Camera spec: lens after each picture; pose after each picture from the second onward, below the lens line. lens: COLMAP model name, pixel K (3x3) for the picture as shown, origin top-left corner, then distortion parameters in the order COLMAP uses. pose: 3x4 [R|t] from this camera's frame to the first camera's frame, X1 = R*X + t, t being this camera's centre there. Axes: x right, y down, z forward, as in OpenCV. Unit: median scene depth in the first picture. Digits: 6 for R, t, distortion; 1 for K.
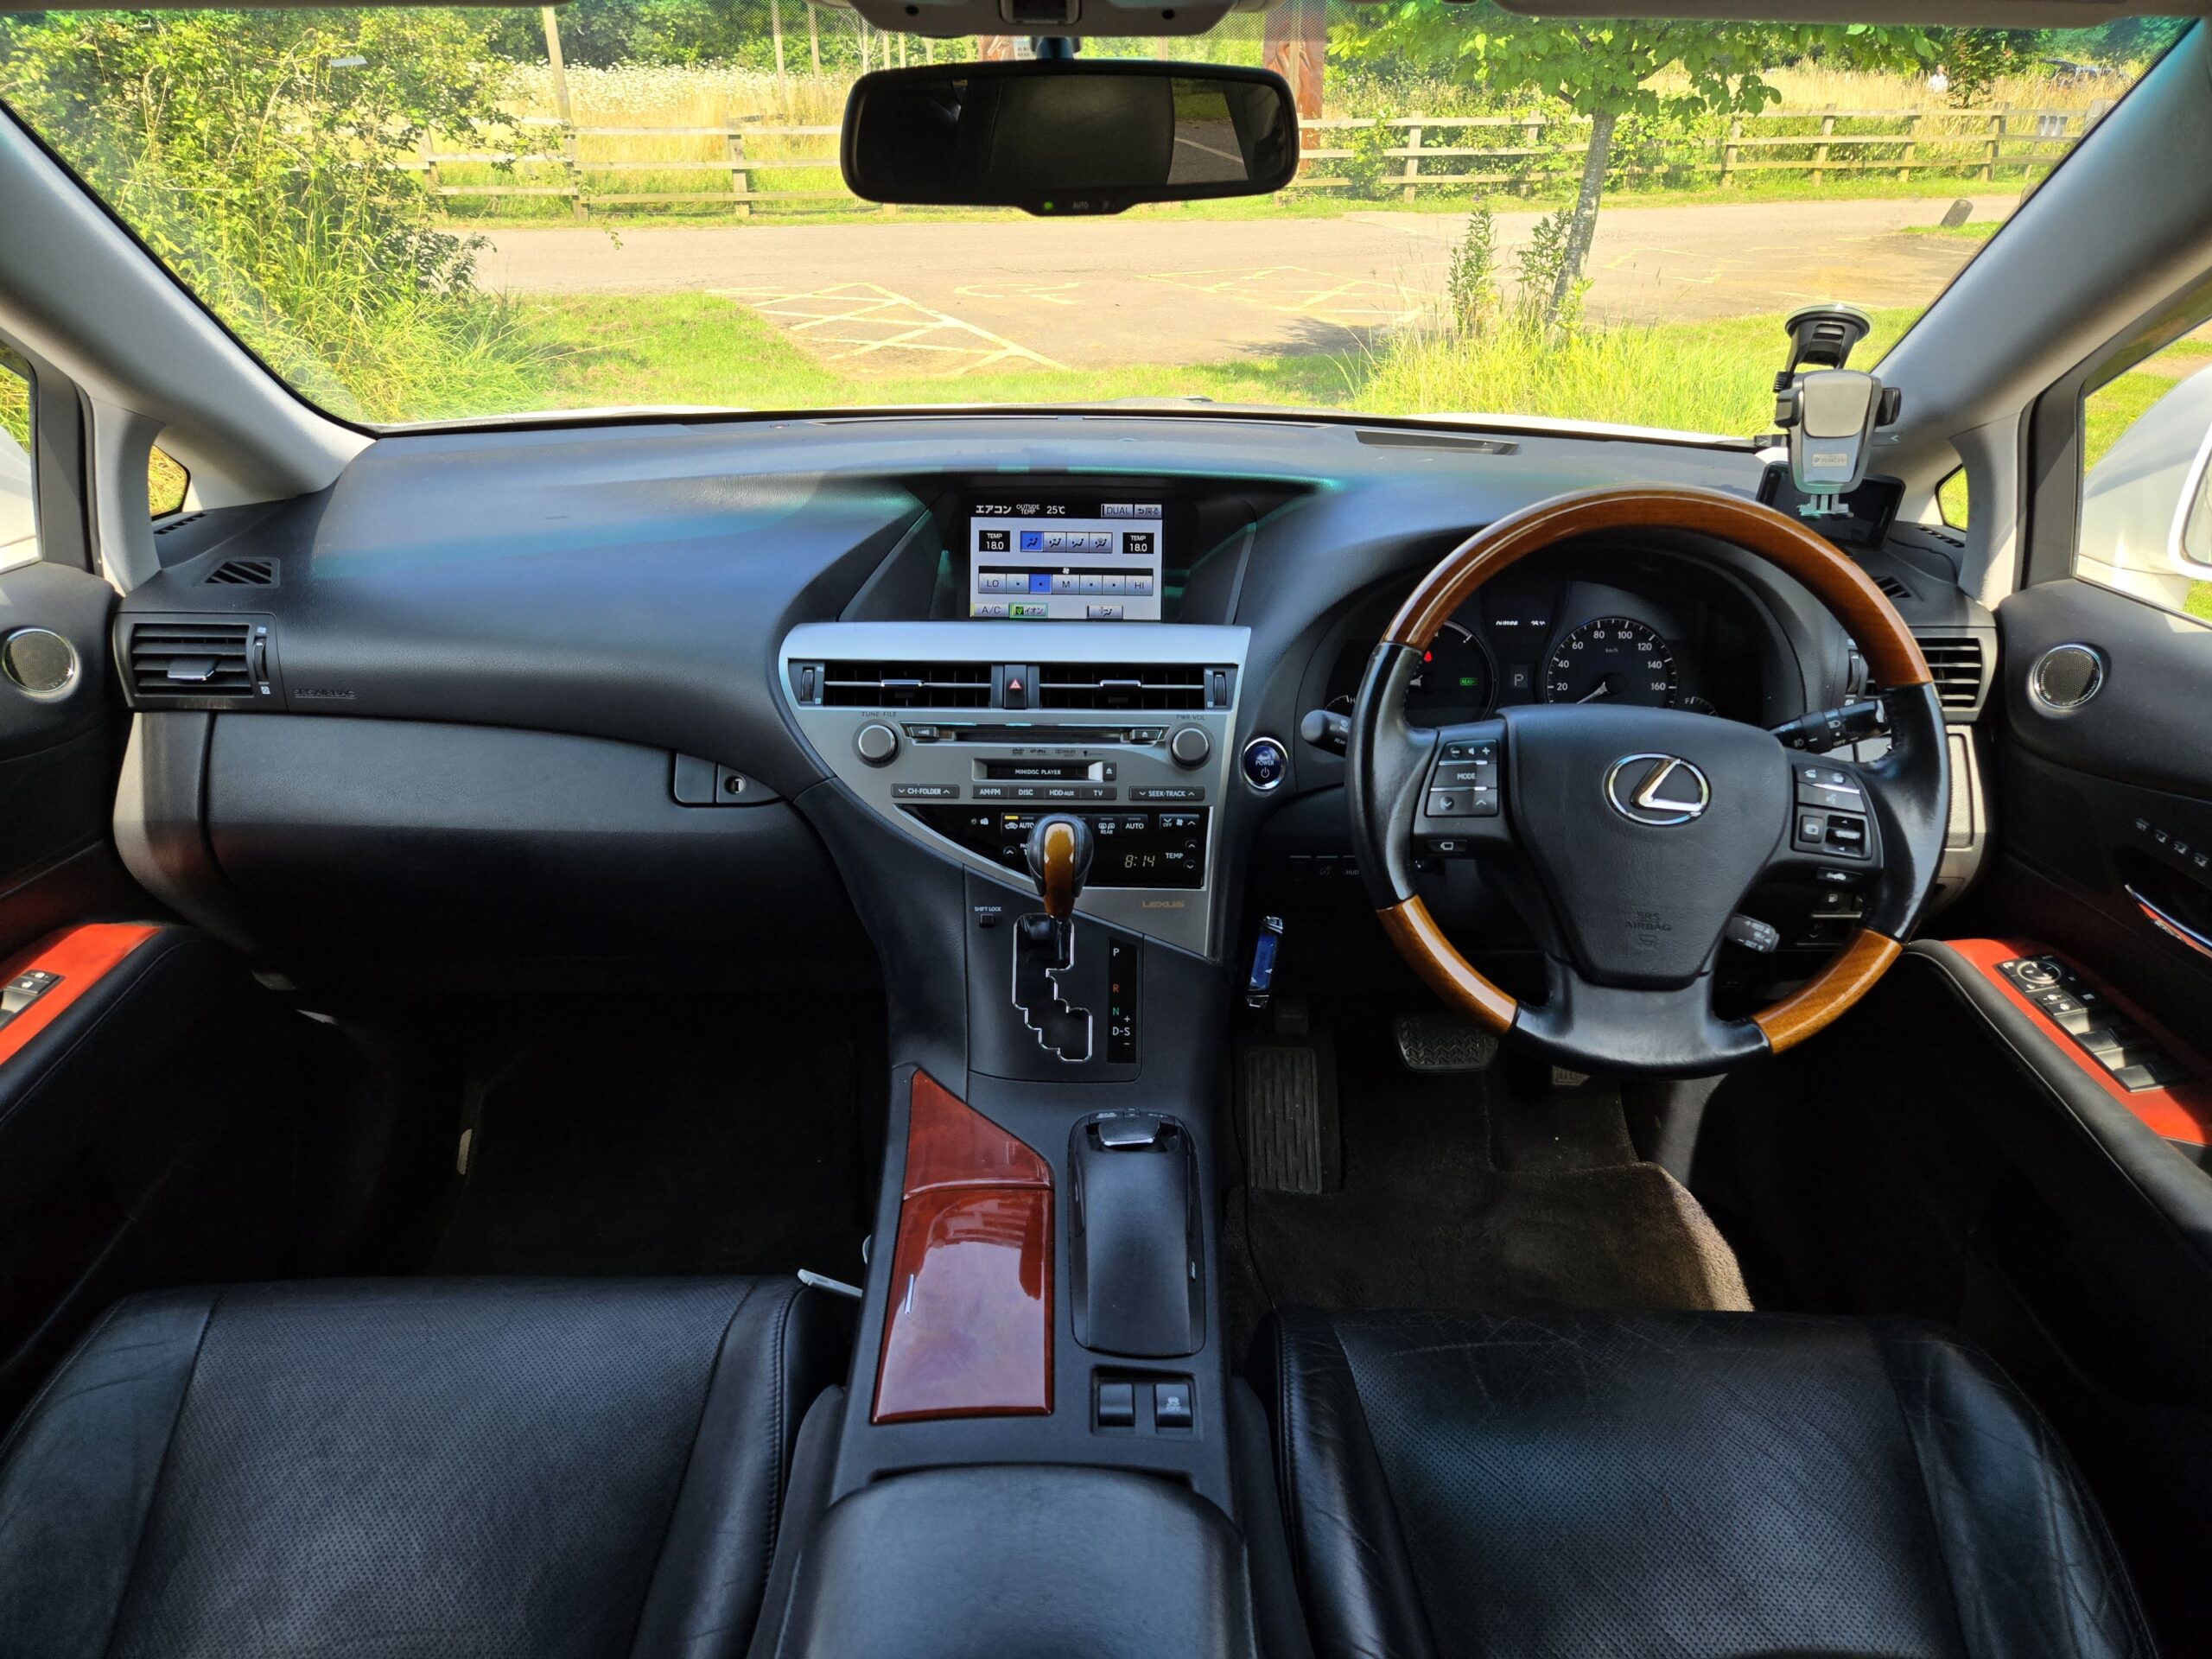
lens RADIAL K [[1590.8, 0, 1106.0], [0, 1590.8, 829.5], [0, 0, 1]] dist [0.010556, 0.001249]
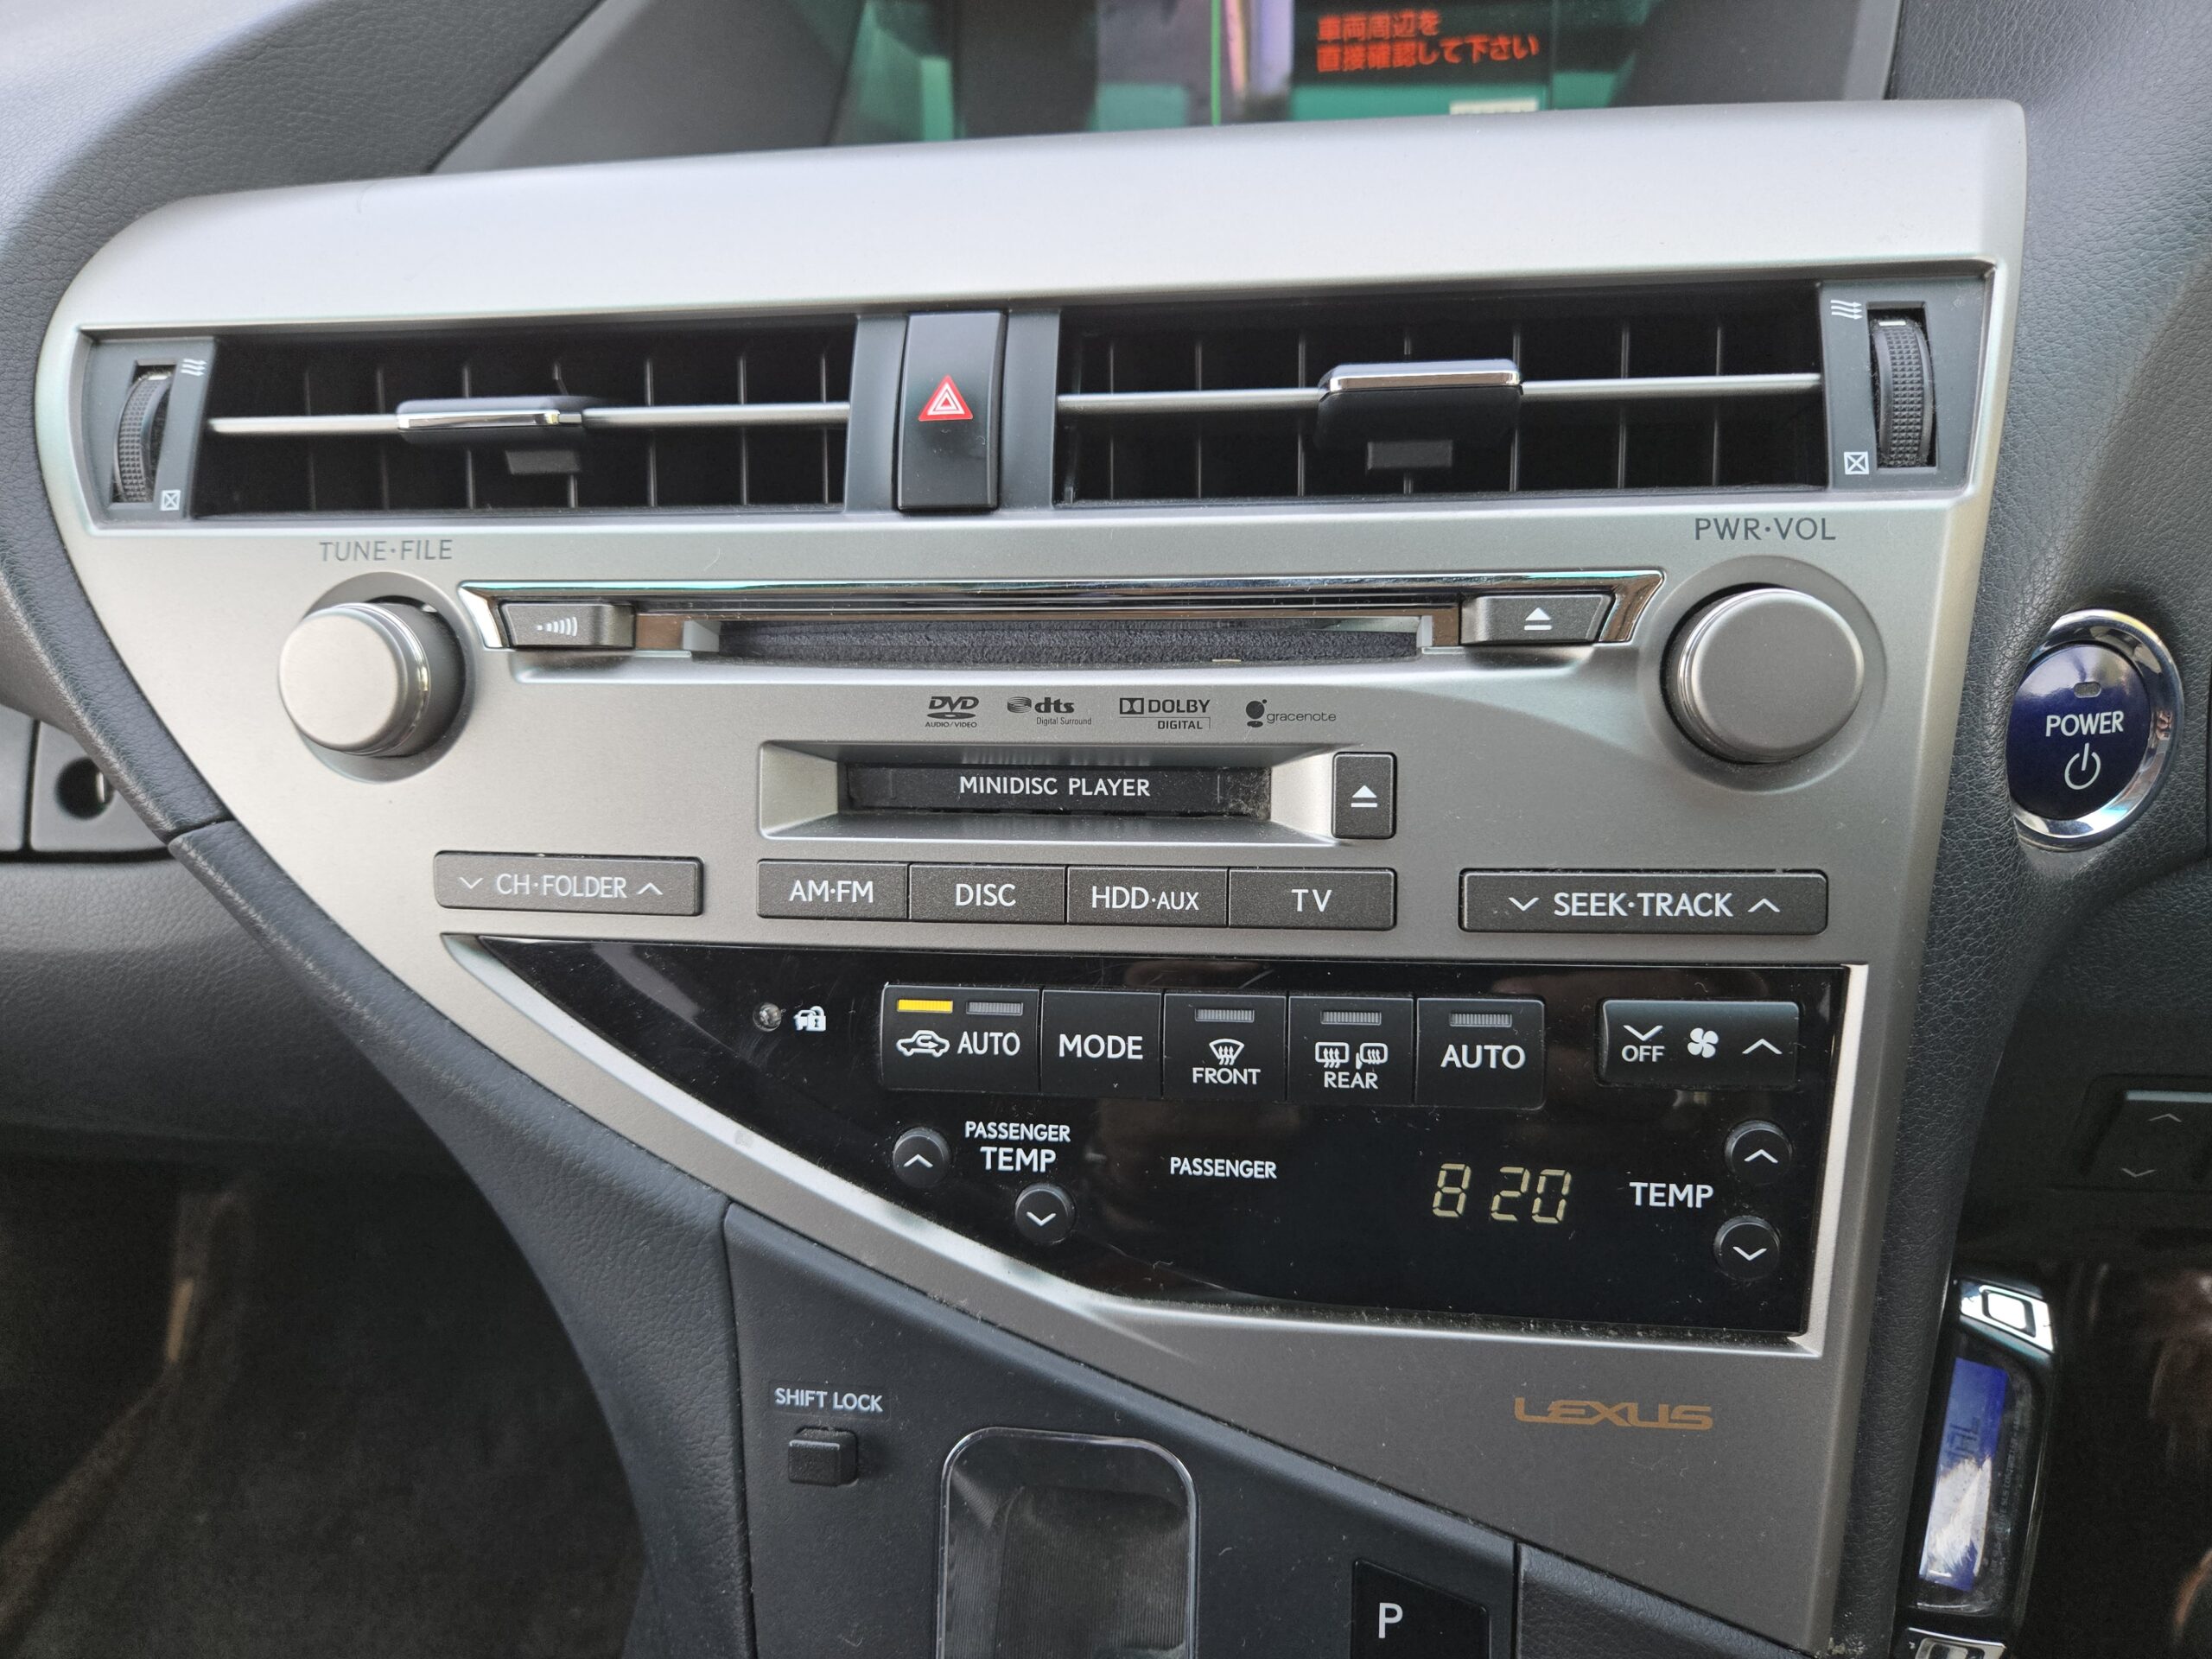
lens RADIAL K [[1590.8, 0, 1106.0], [0, 1590.8, 829.5], [0, 0, 1]] dist [0.010556, 0.001249]
pose [[0.983112, 0.010037, -0.182730, 0.006882], [0.017892, 0.988440, 0.150551, -0.064970], [0.182129, -0.151278, 0.971568, 0.778808]]
